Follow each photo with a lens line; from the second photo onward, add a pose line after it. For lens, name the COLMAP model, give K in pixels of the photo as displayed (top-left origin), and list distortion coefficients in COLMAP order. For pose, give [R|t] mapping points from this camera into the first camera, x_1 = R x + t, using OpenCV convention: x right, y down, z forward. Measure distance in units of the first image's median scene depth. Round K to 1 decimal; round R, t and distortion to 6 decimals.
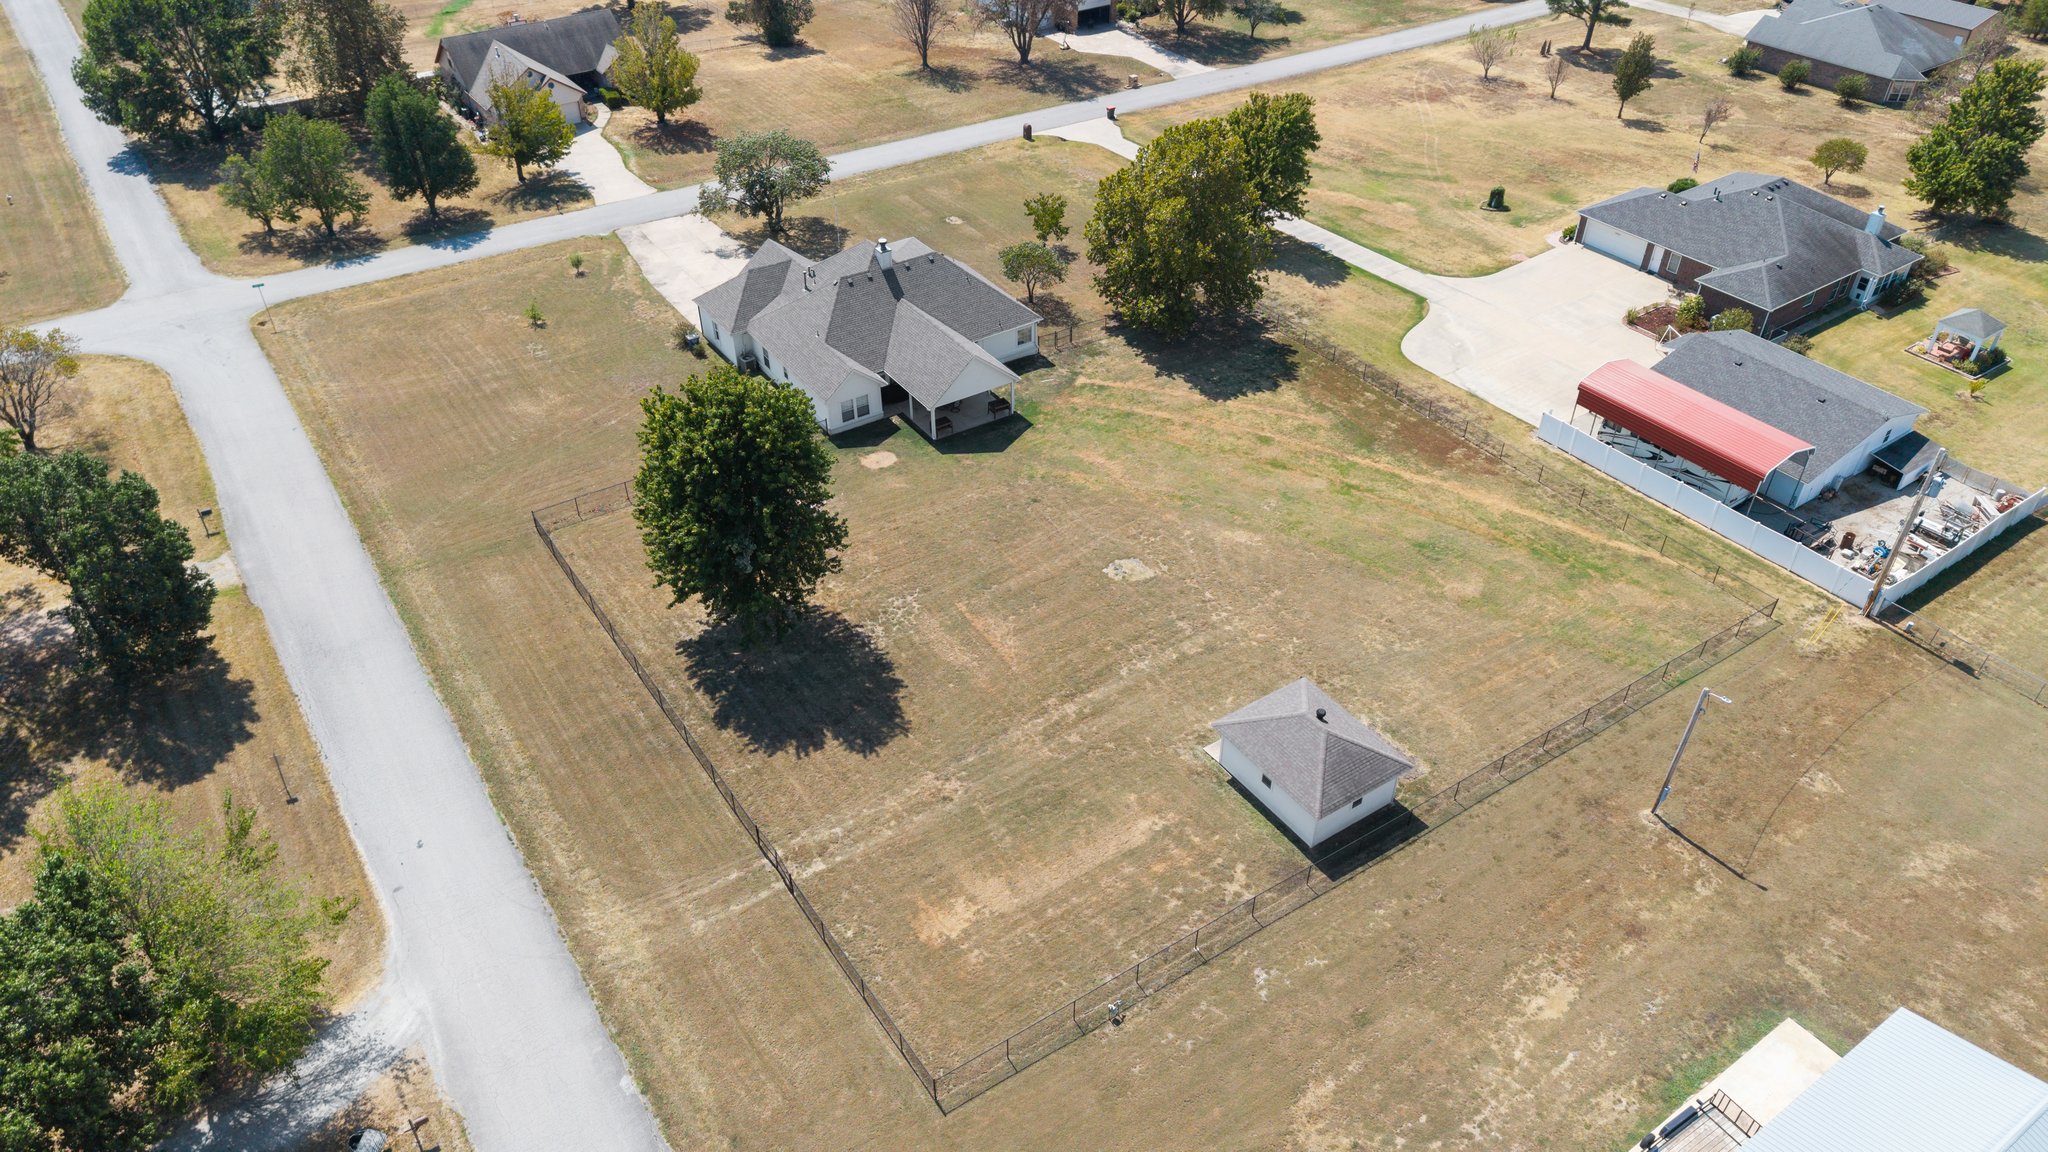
lens RADIAL K [[1412.5, 0, 1024.0], [0, 1412.5, 576.0], [0, 0, 1]] dist [0.093557, -0.180541]
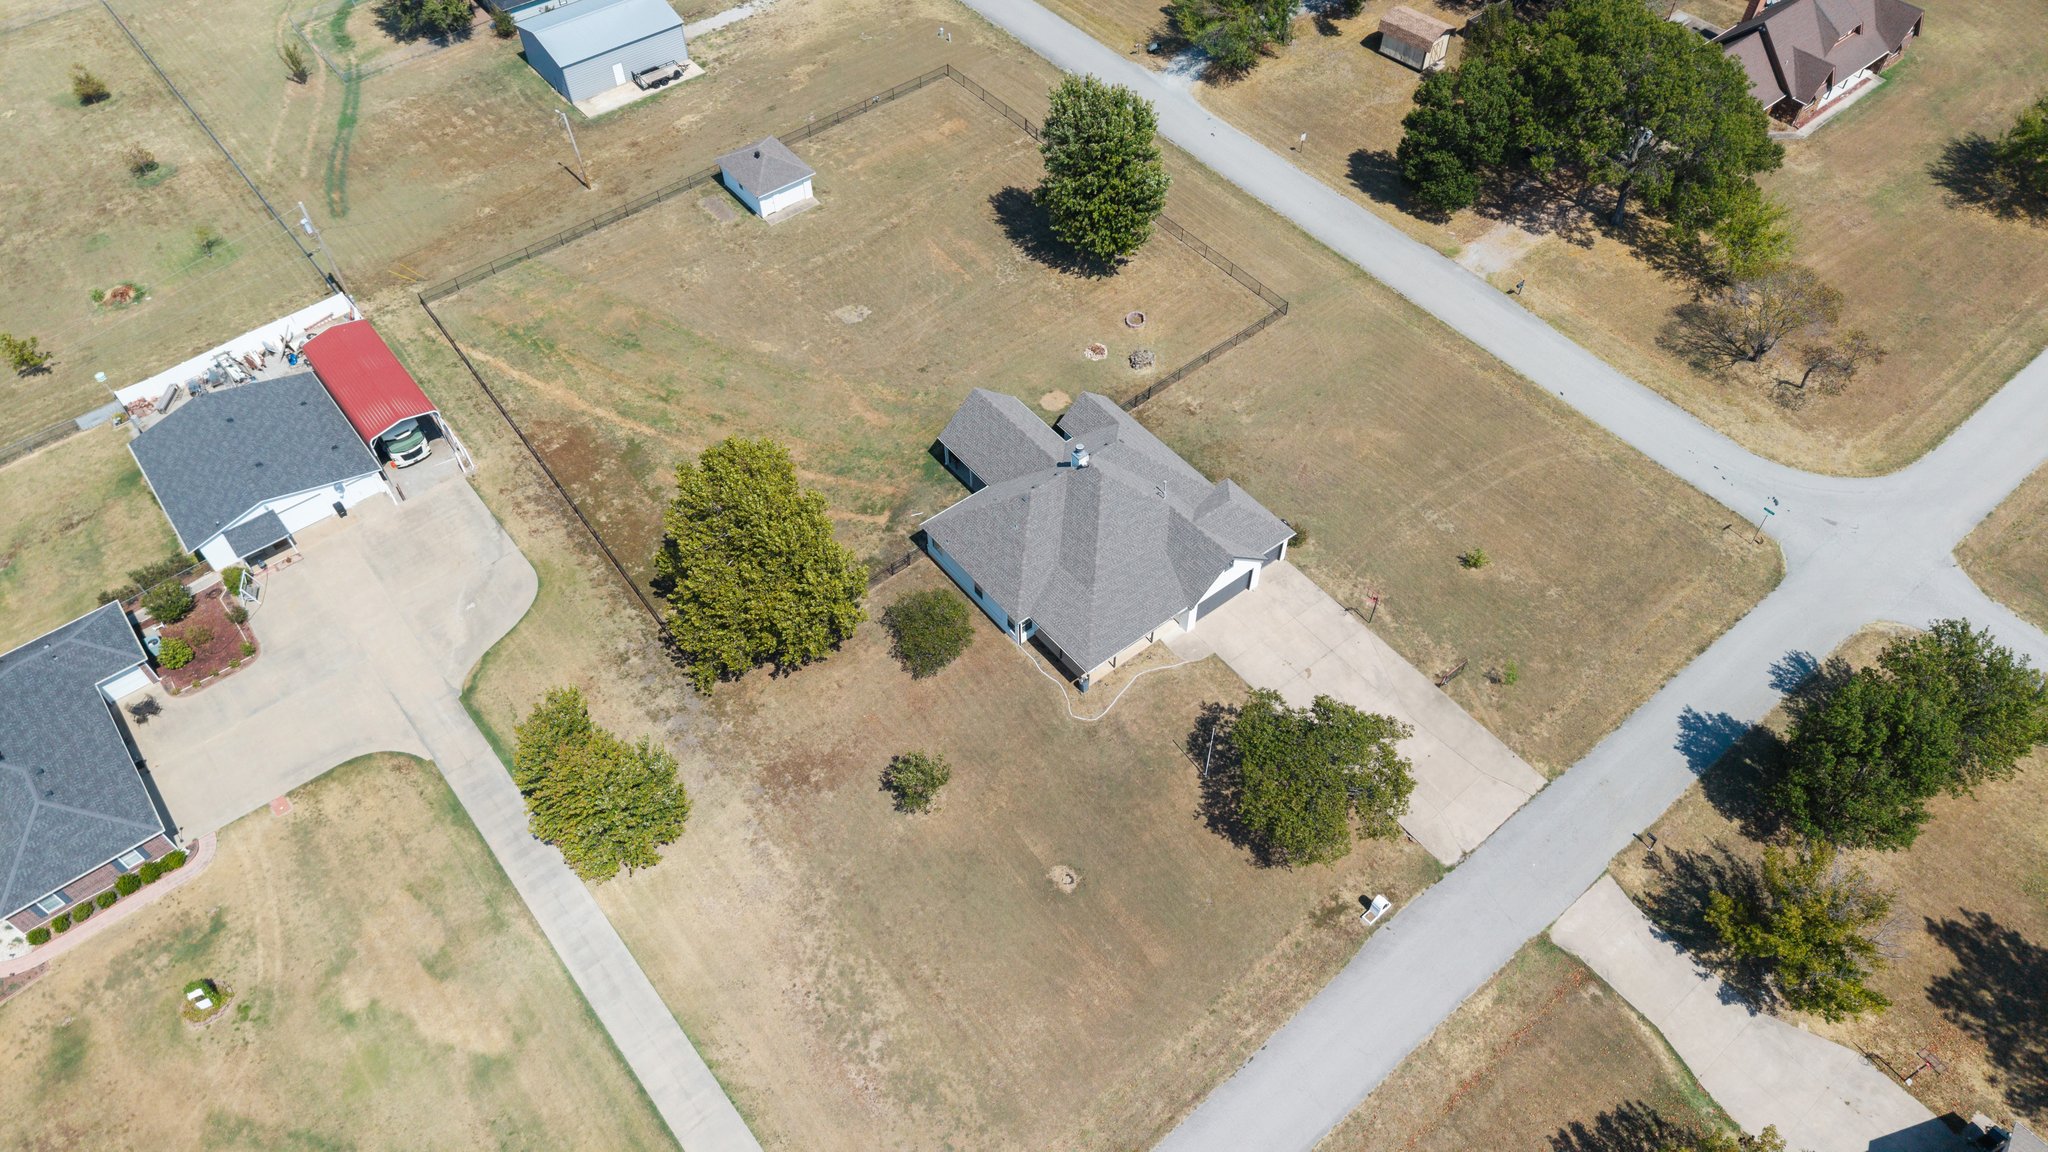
lens RADIAL K [[1412.5, 0, 1024.0], [0, 1412.5, 576.0], [0, 0, 1]] dist [0.093557, -0.180541]
pose [[-0.996709, 0.064279, -0.049390, -0.007779], [-0.045202, 0.065053, 0.996857, -1.209759], [0.067290, 0.995809, -0.061934, 1.170449]]
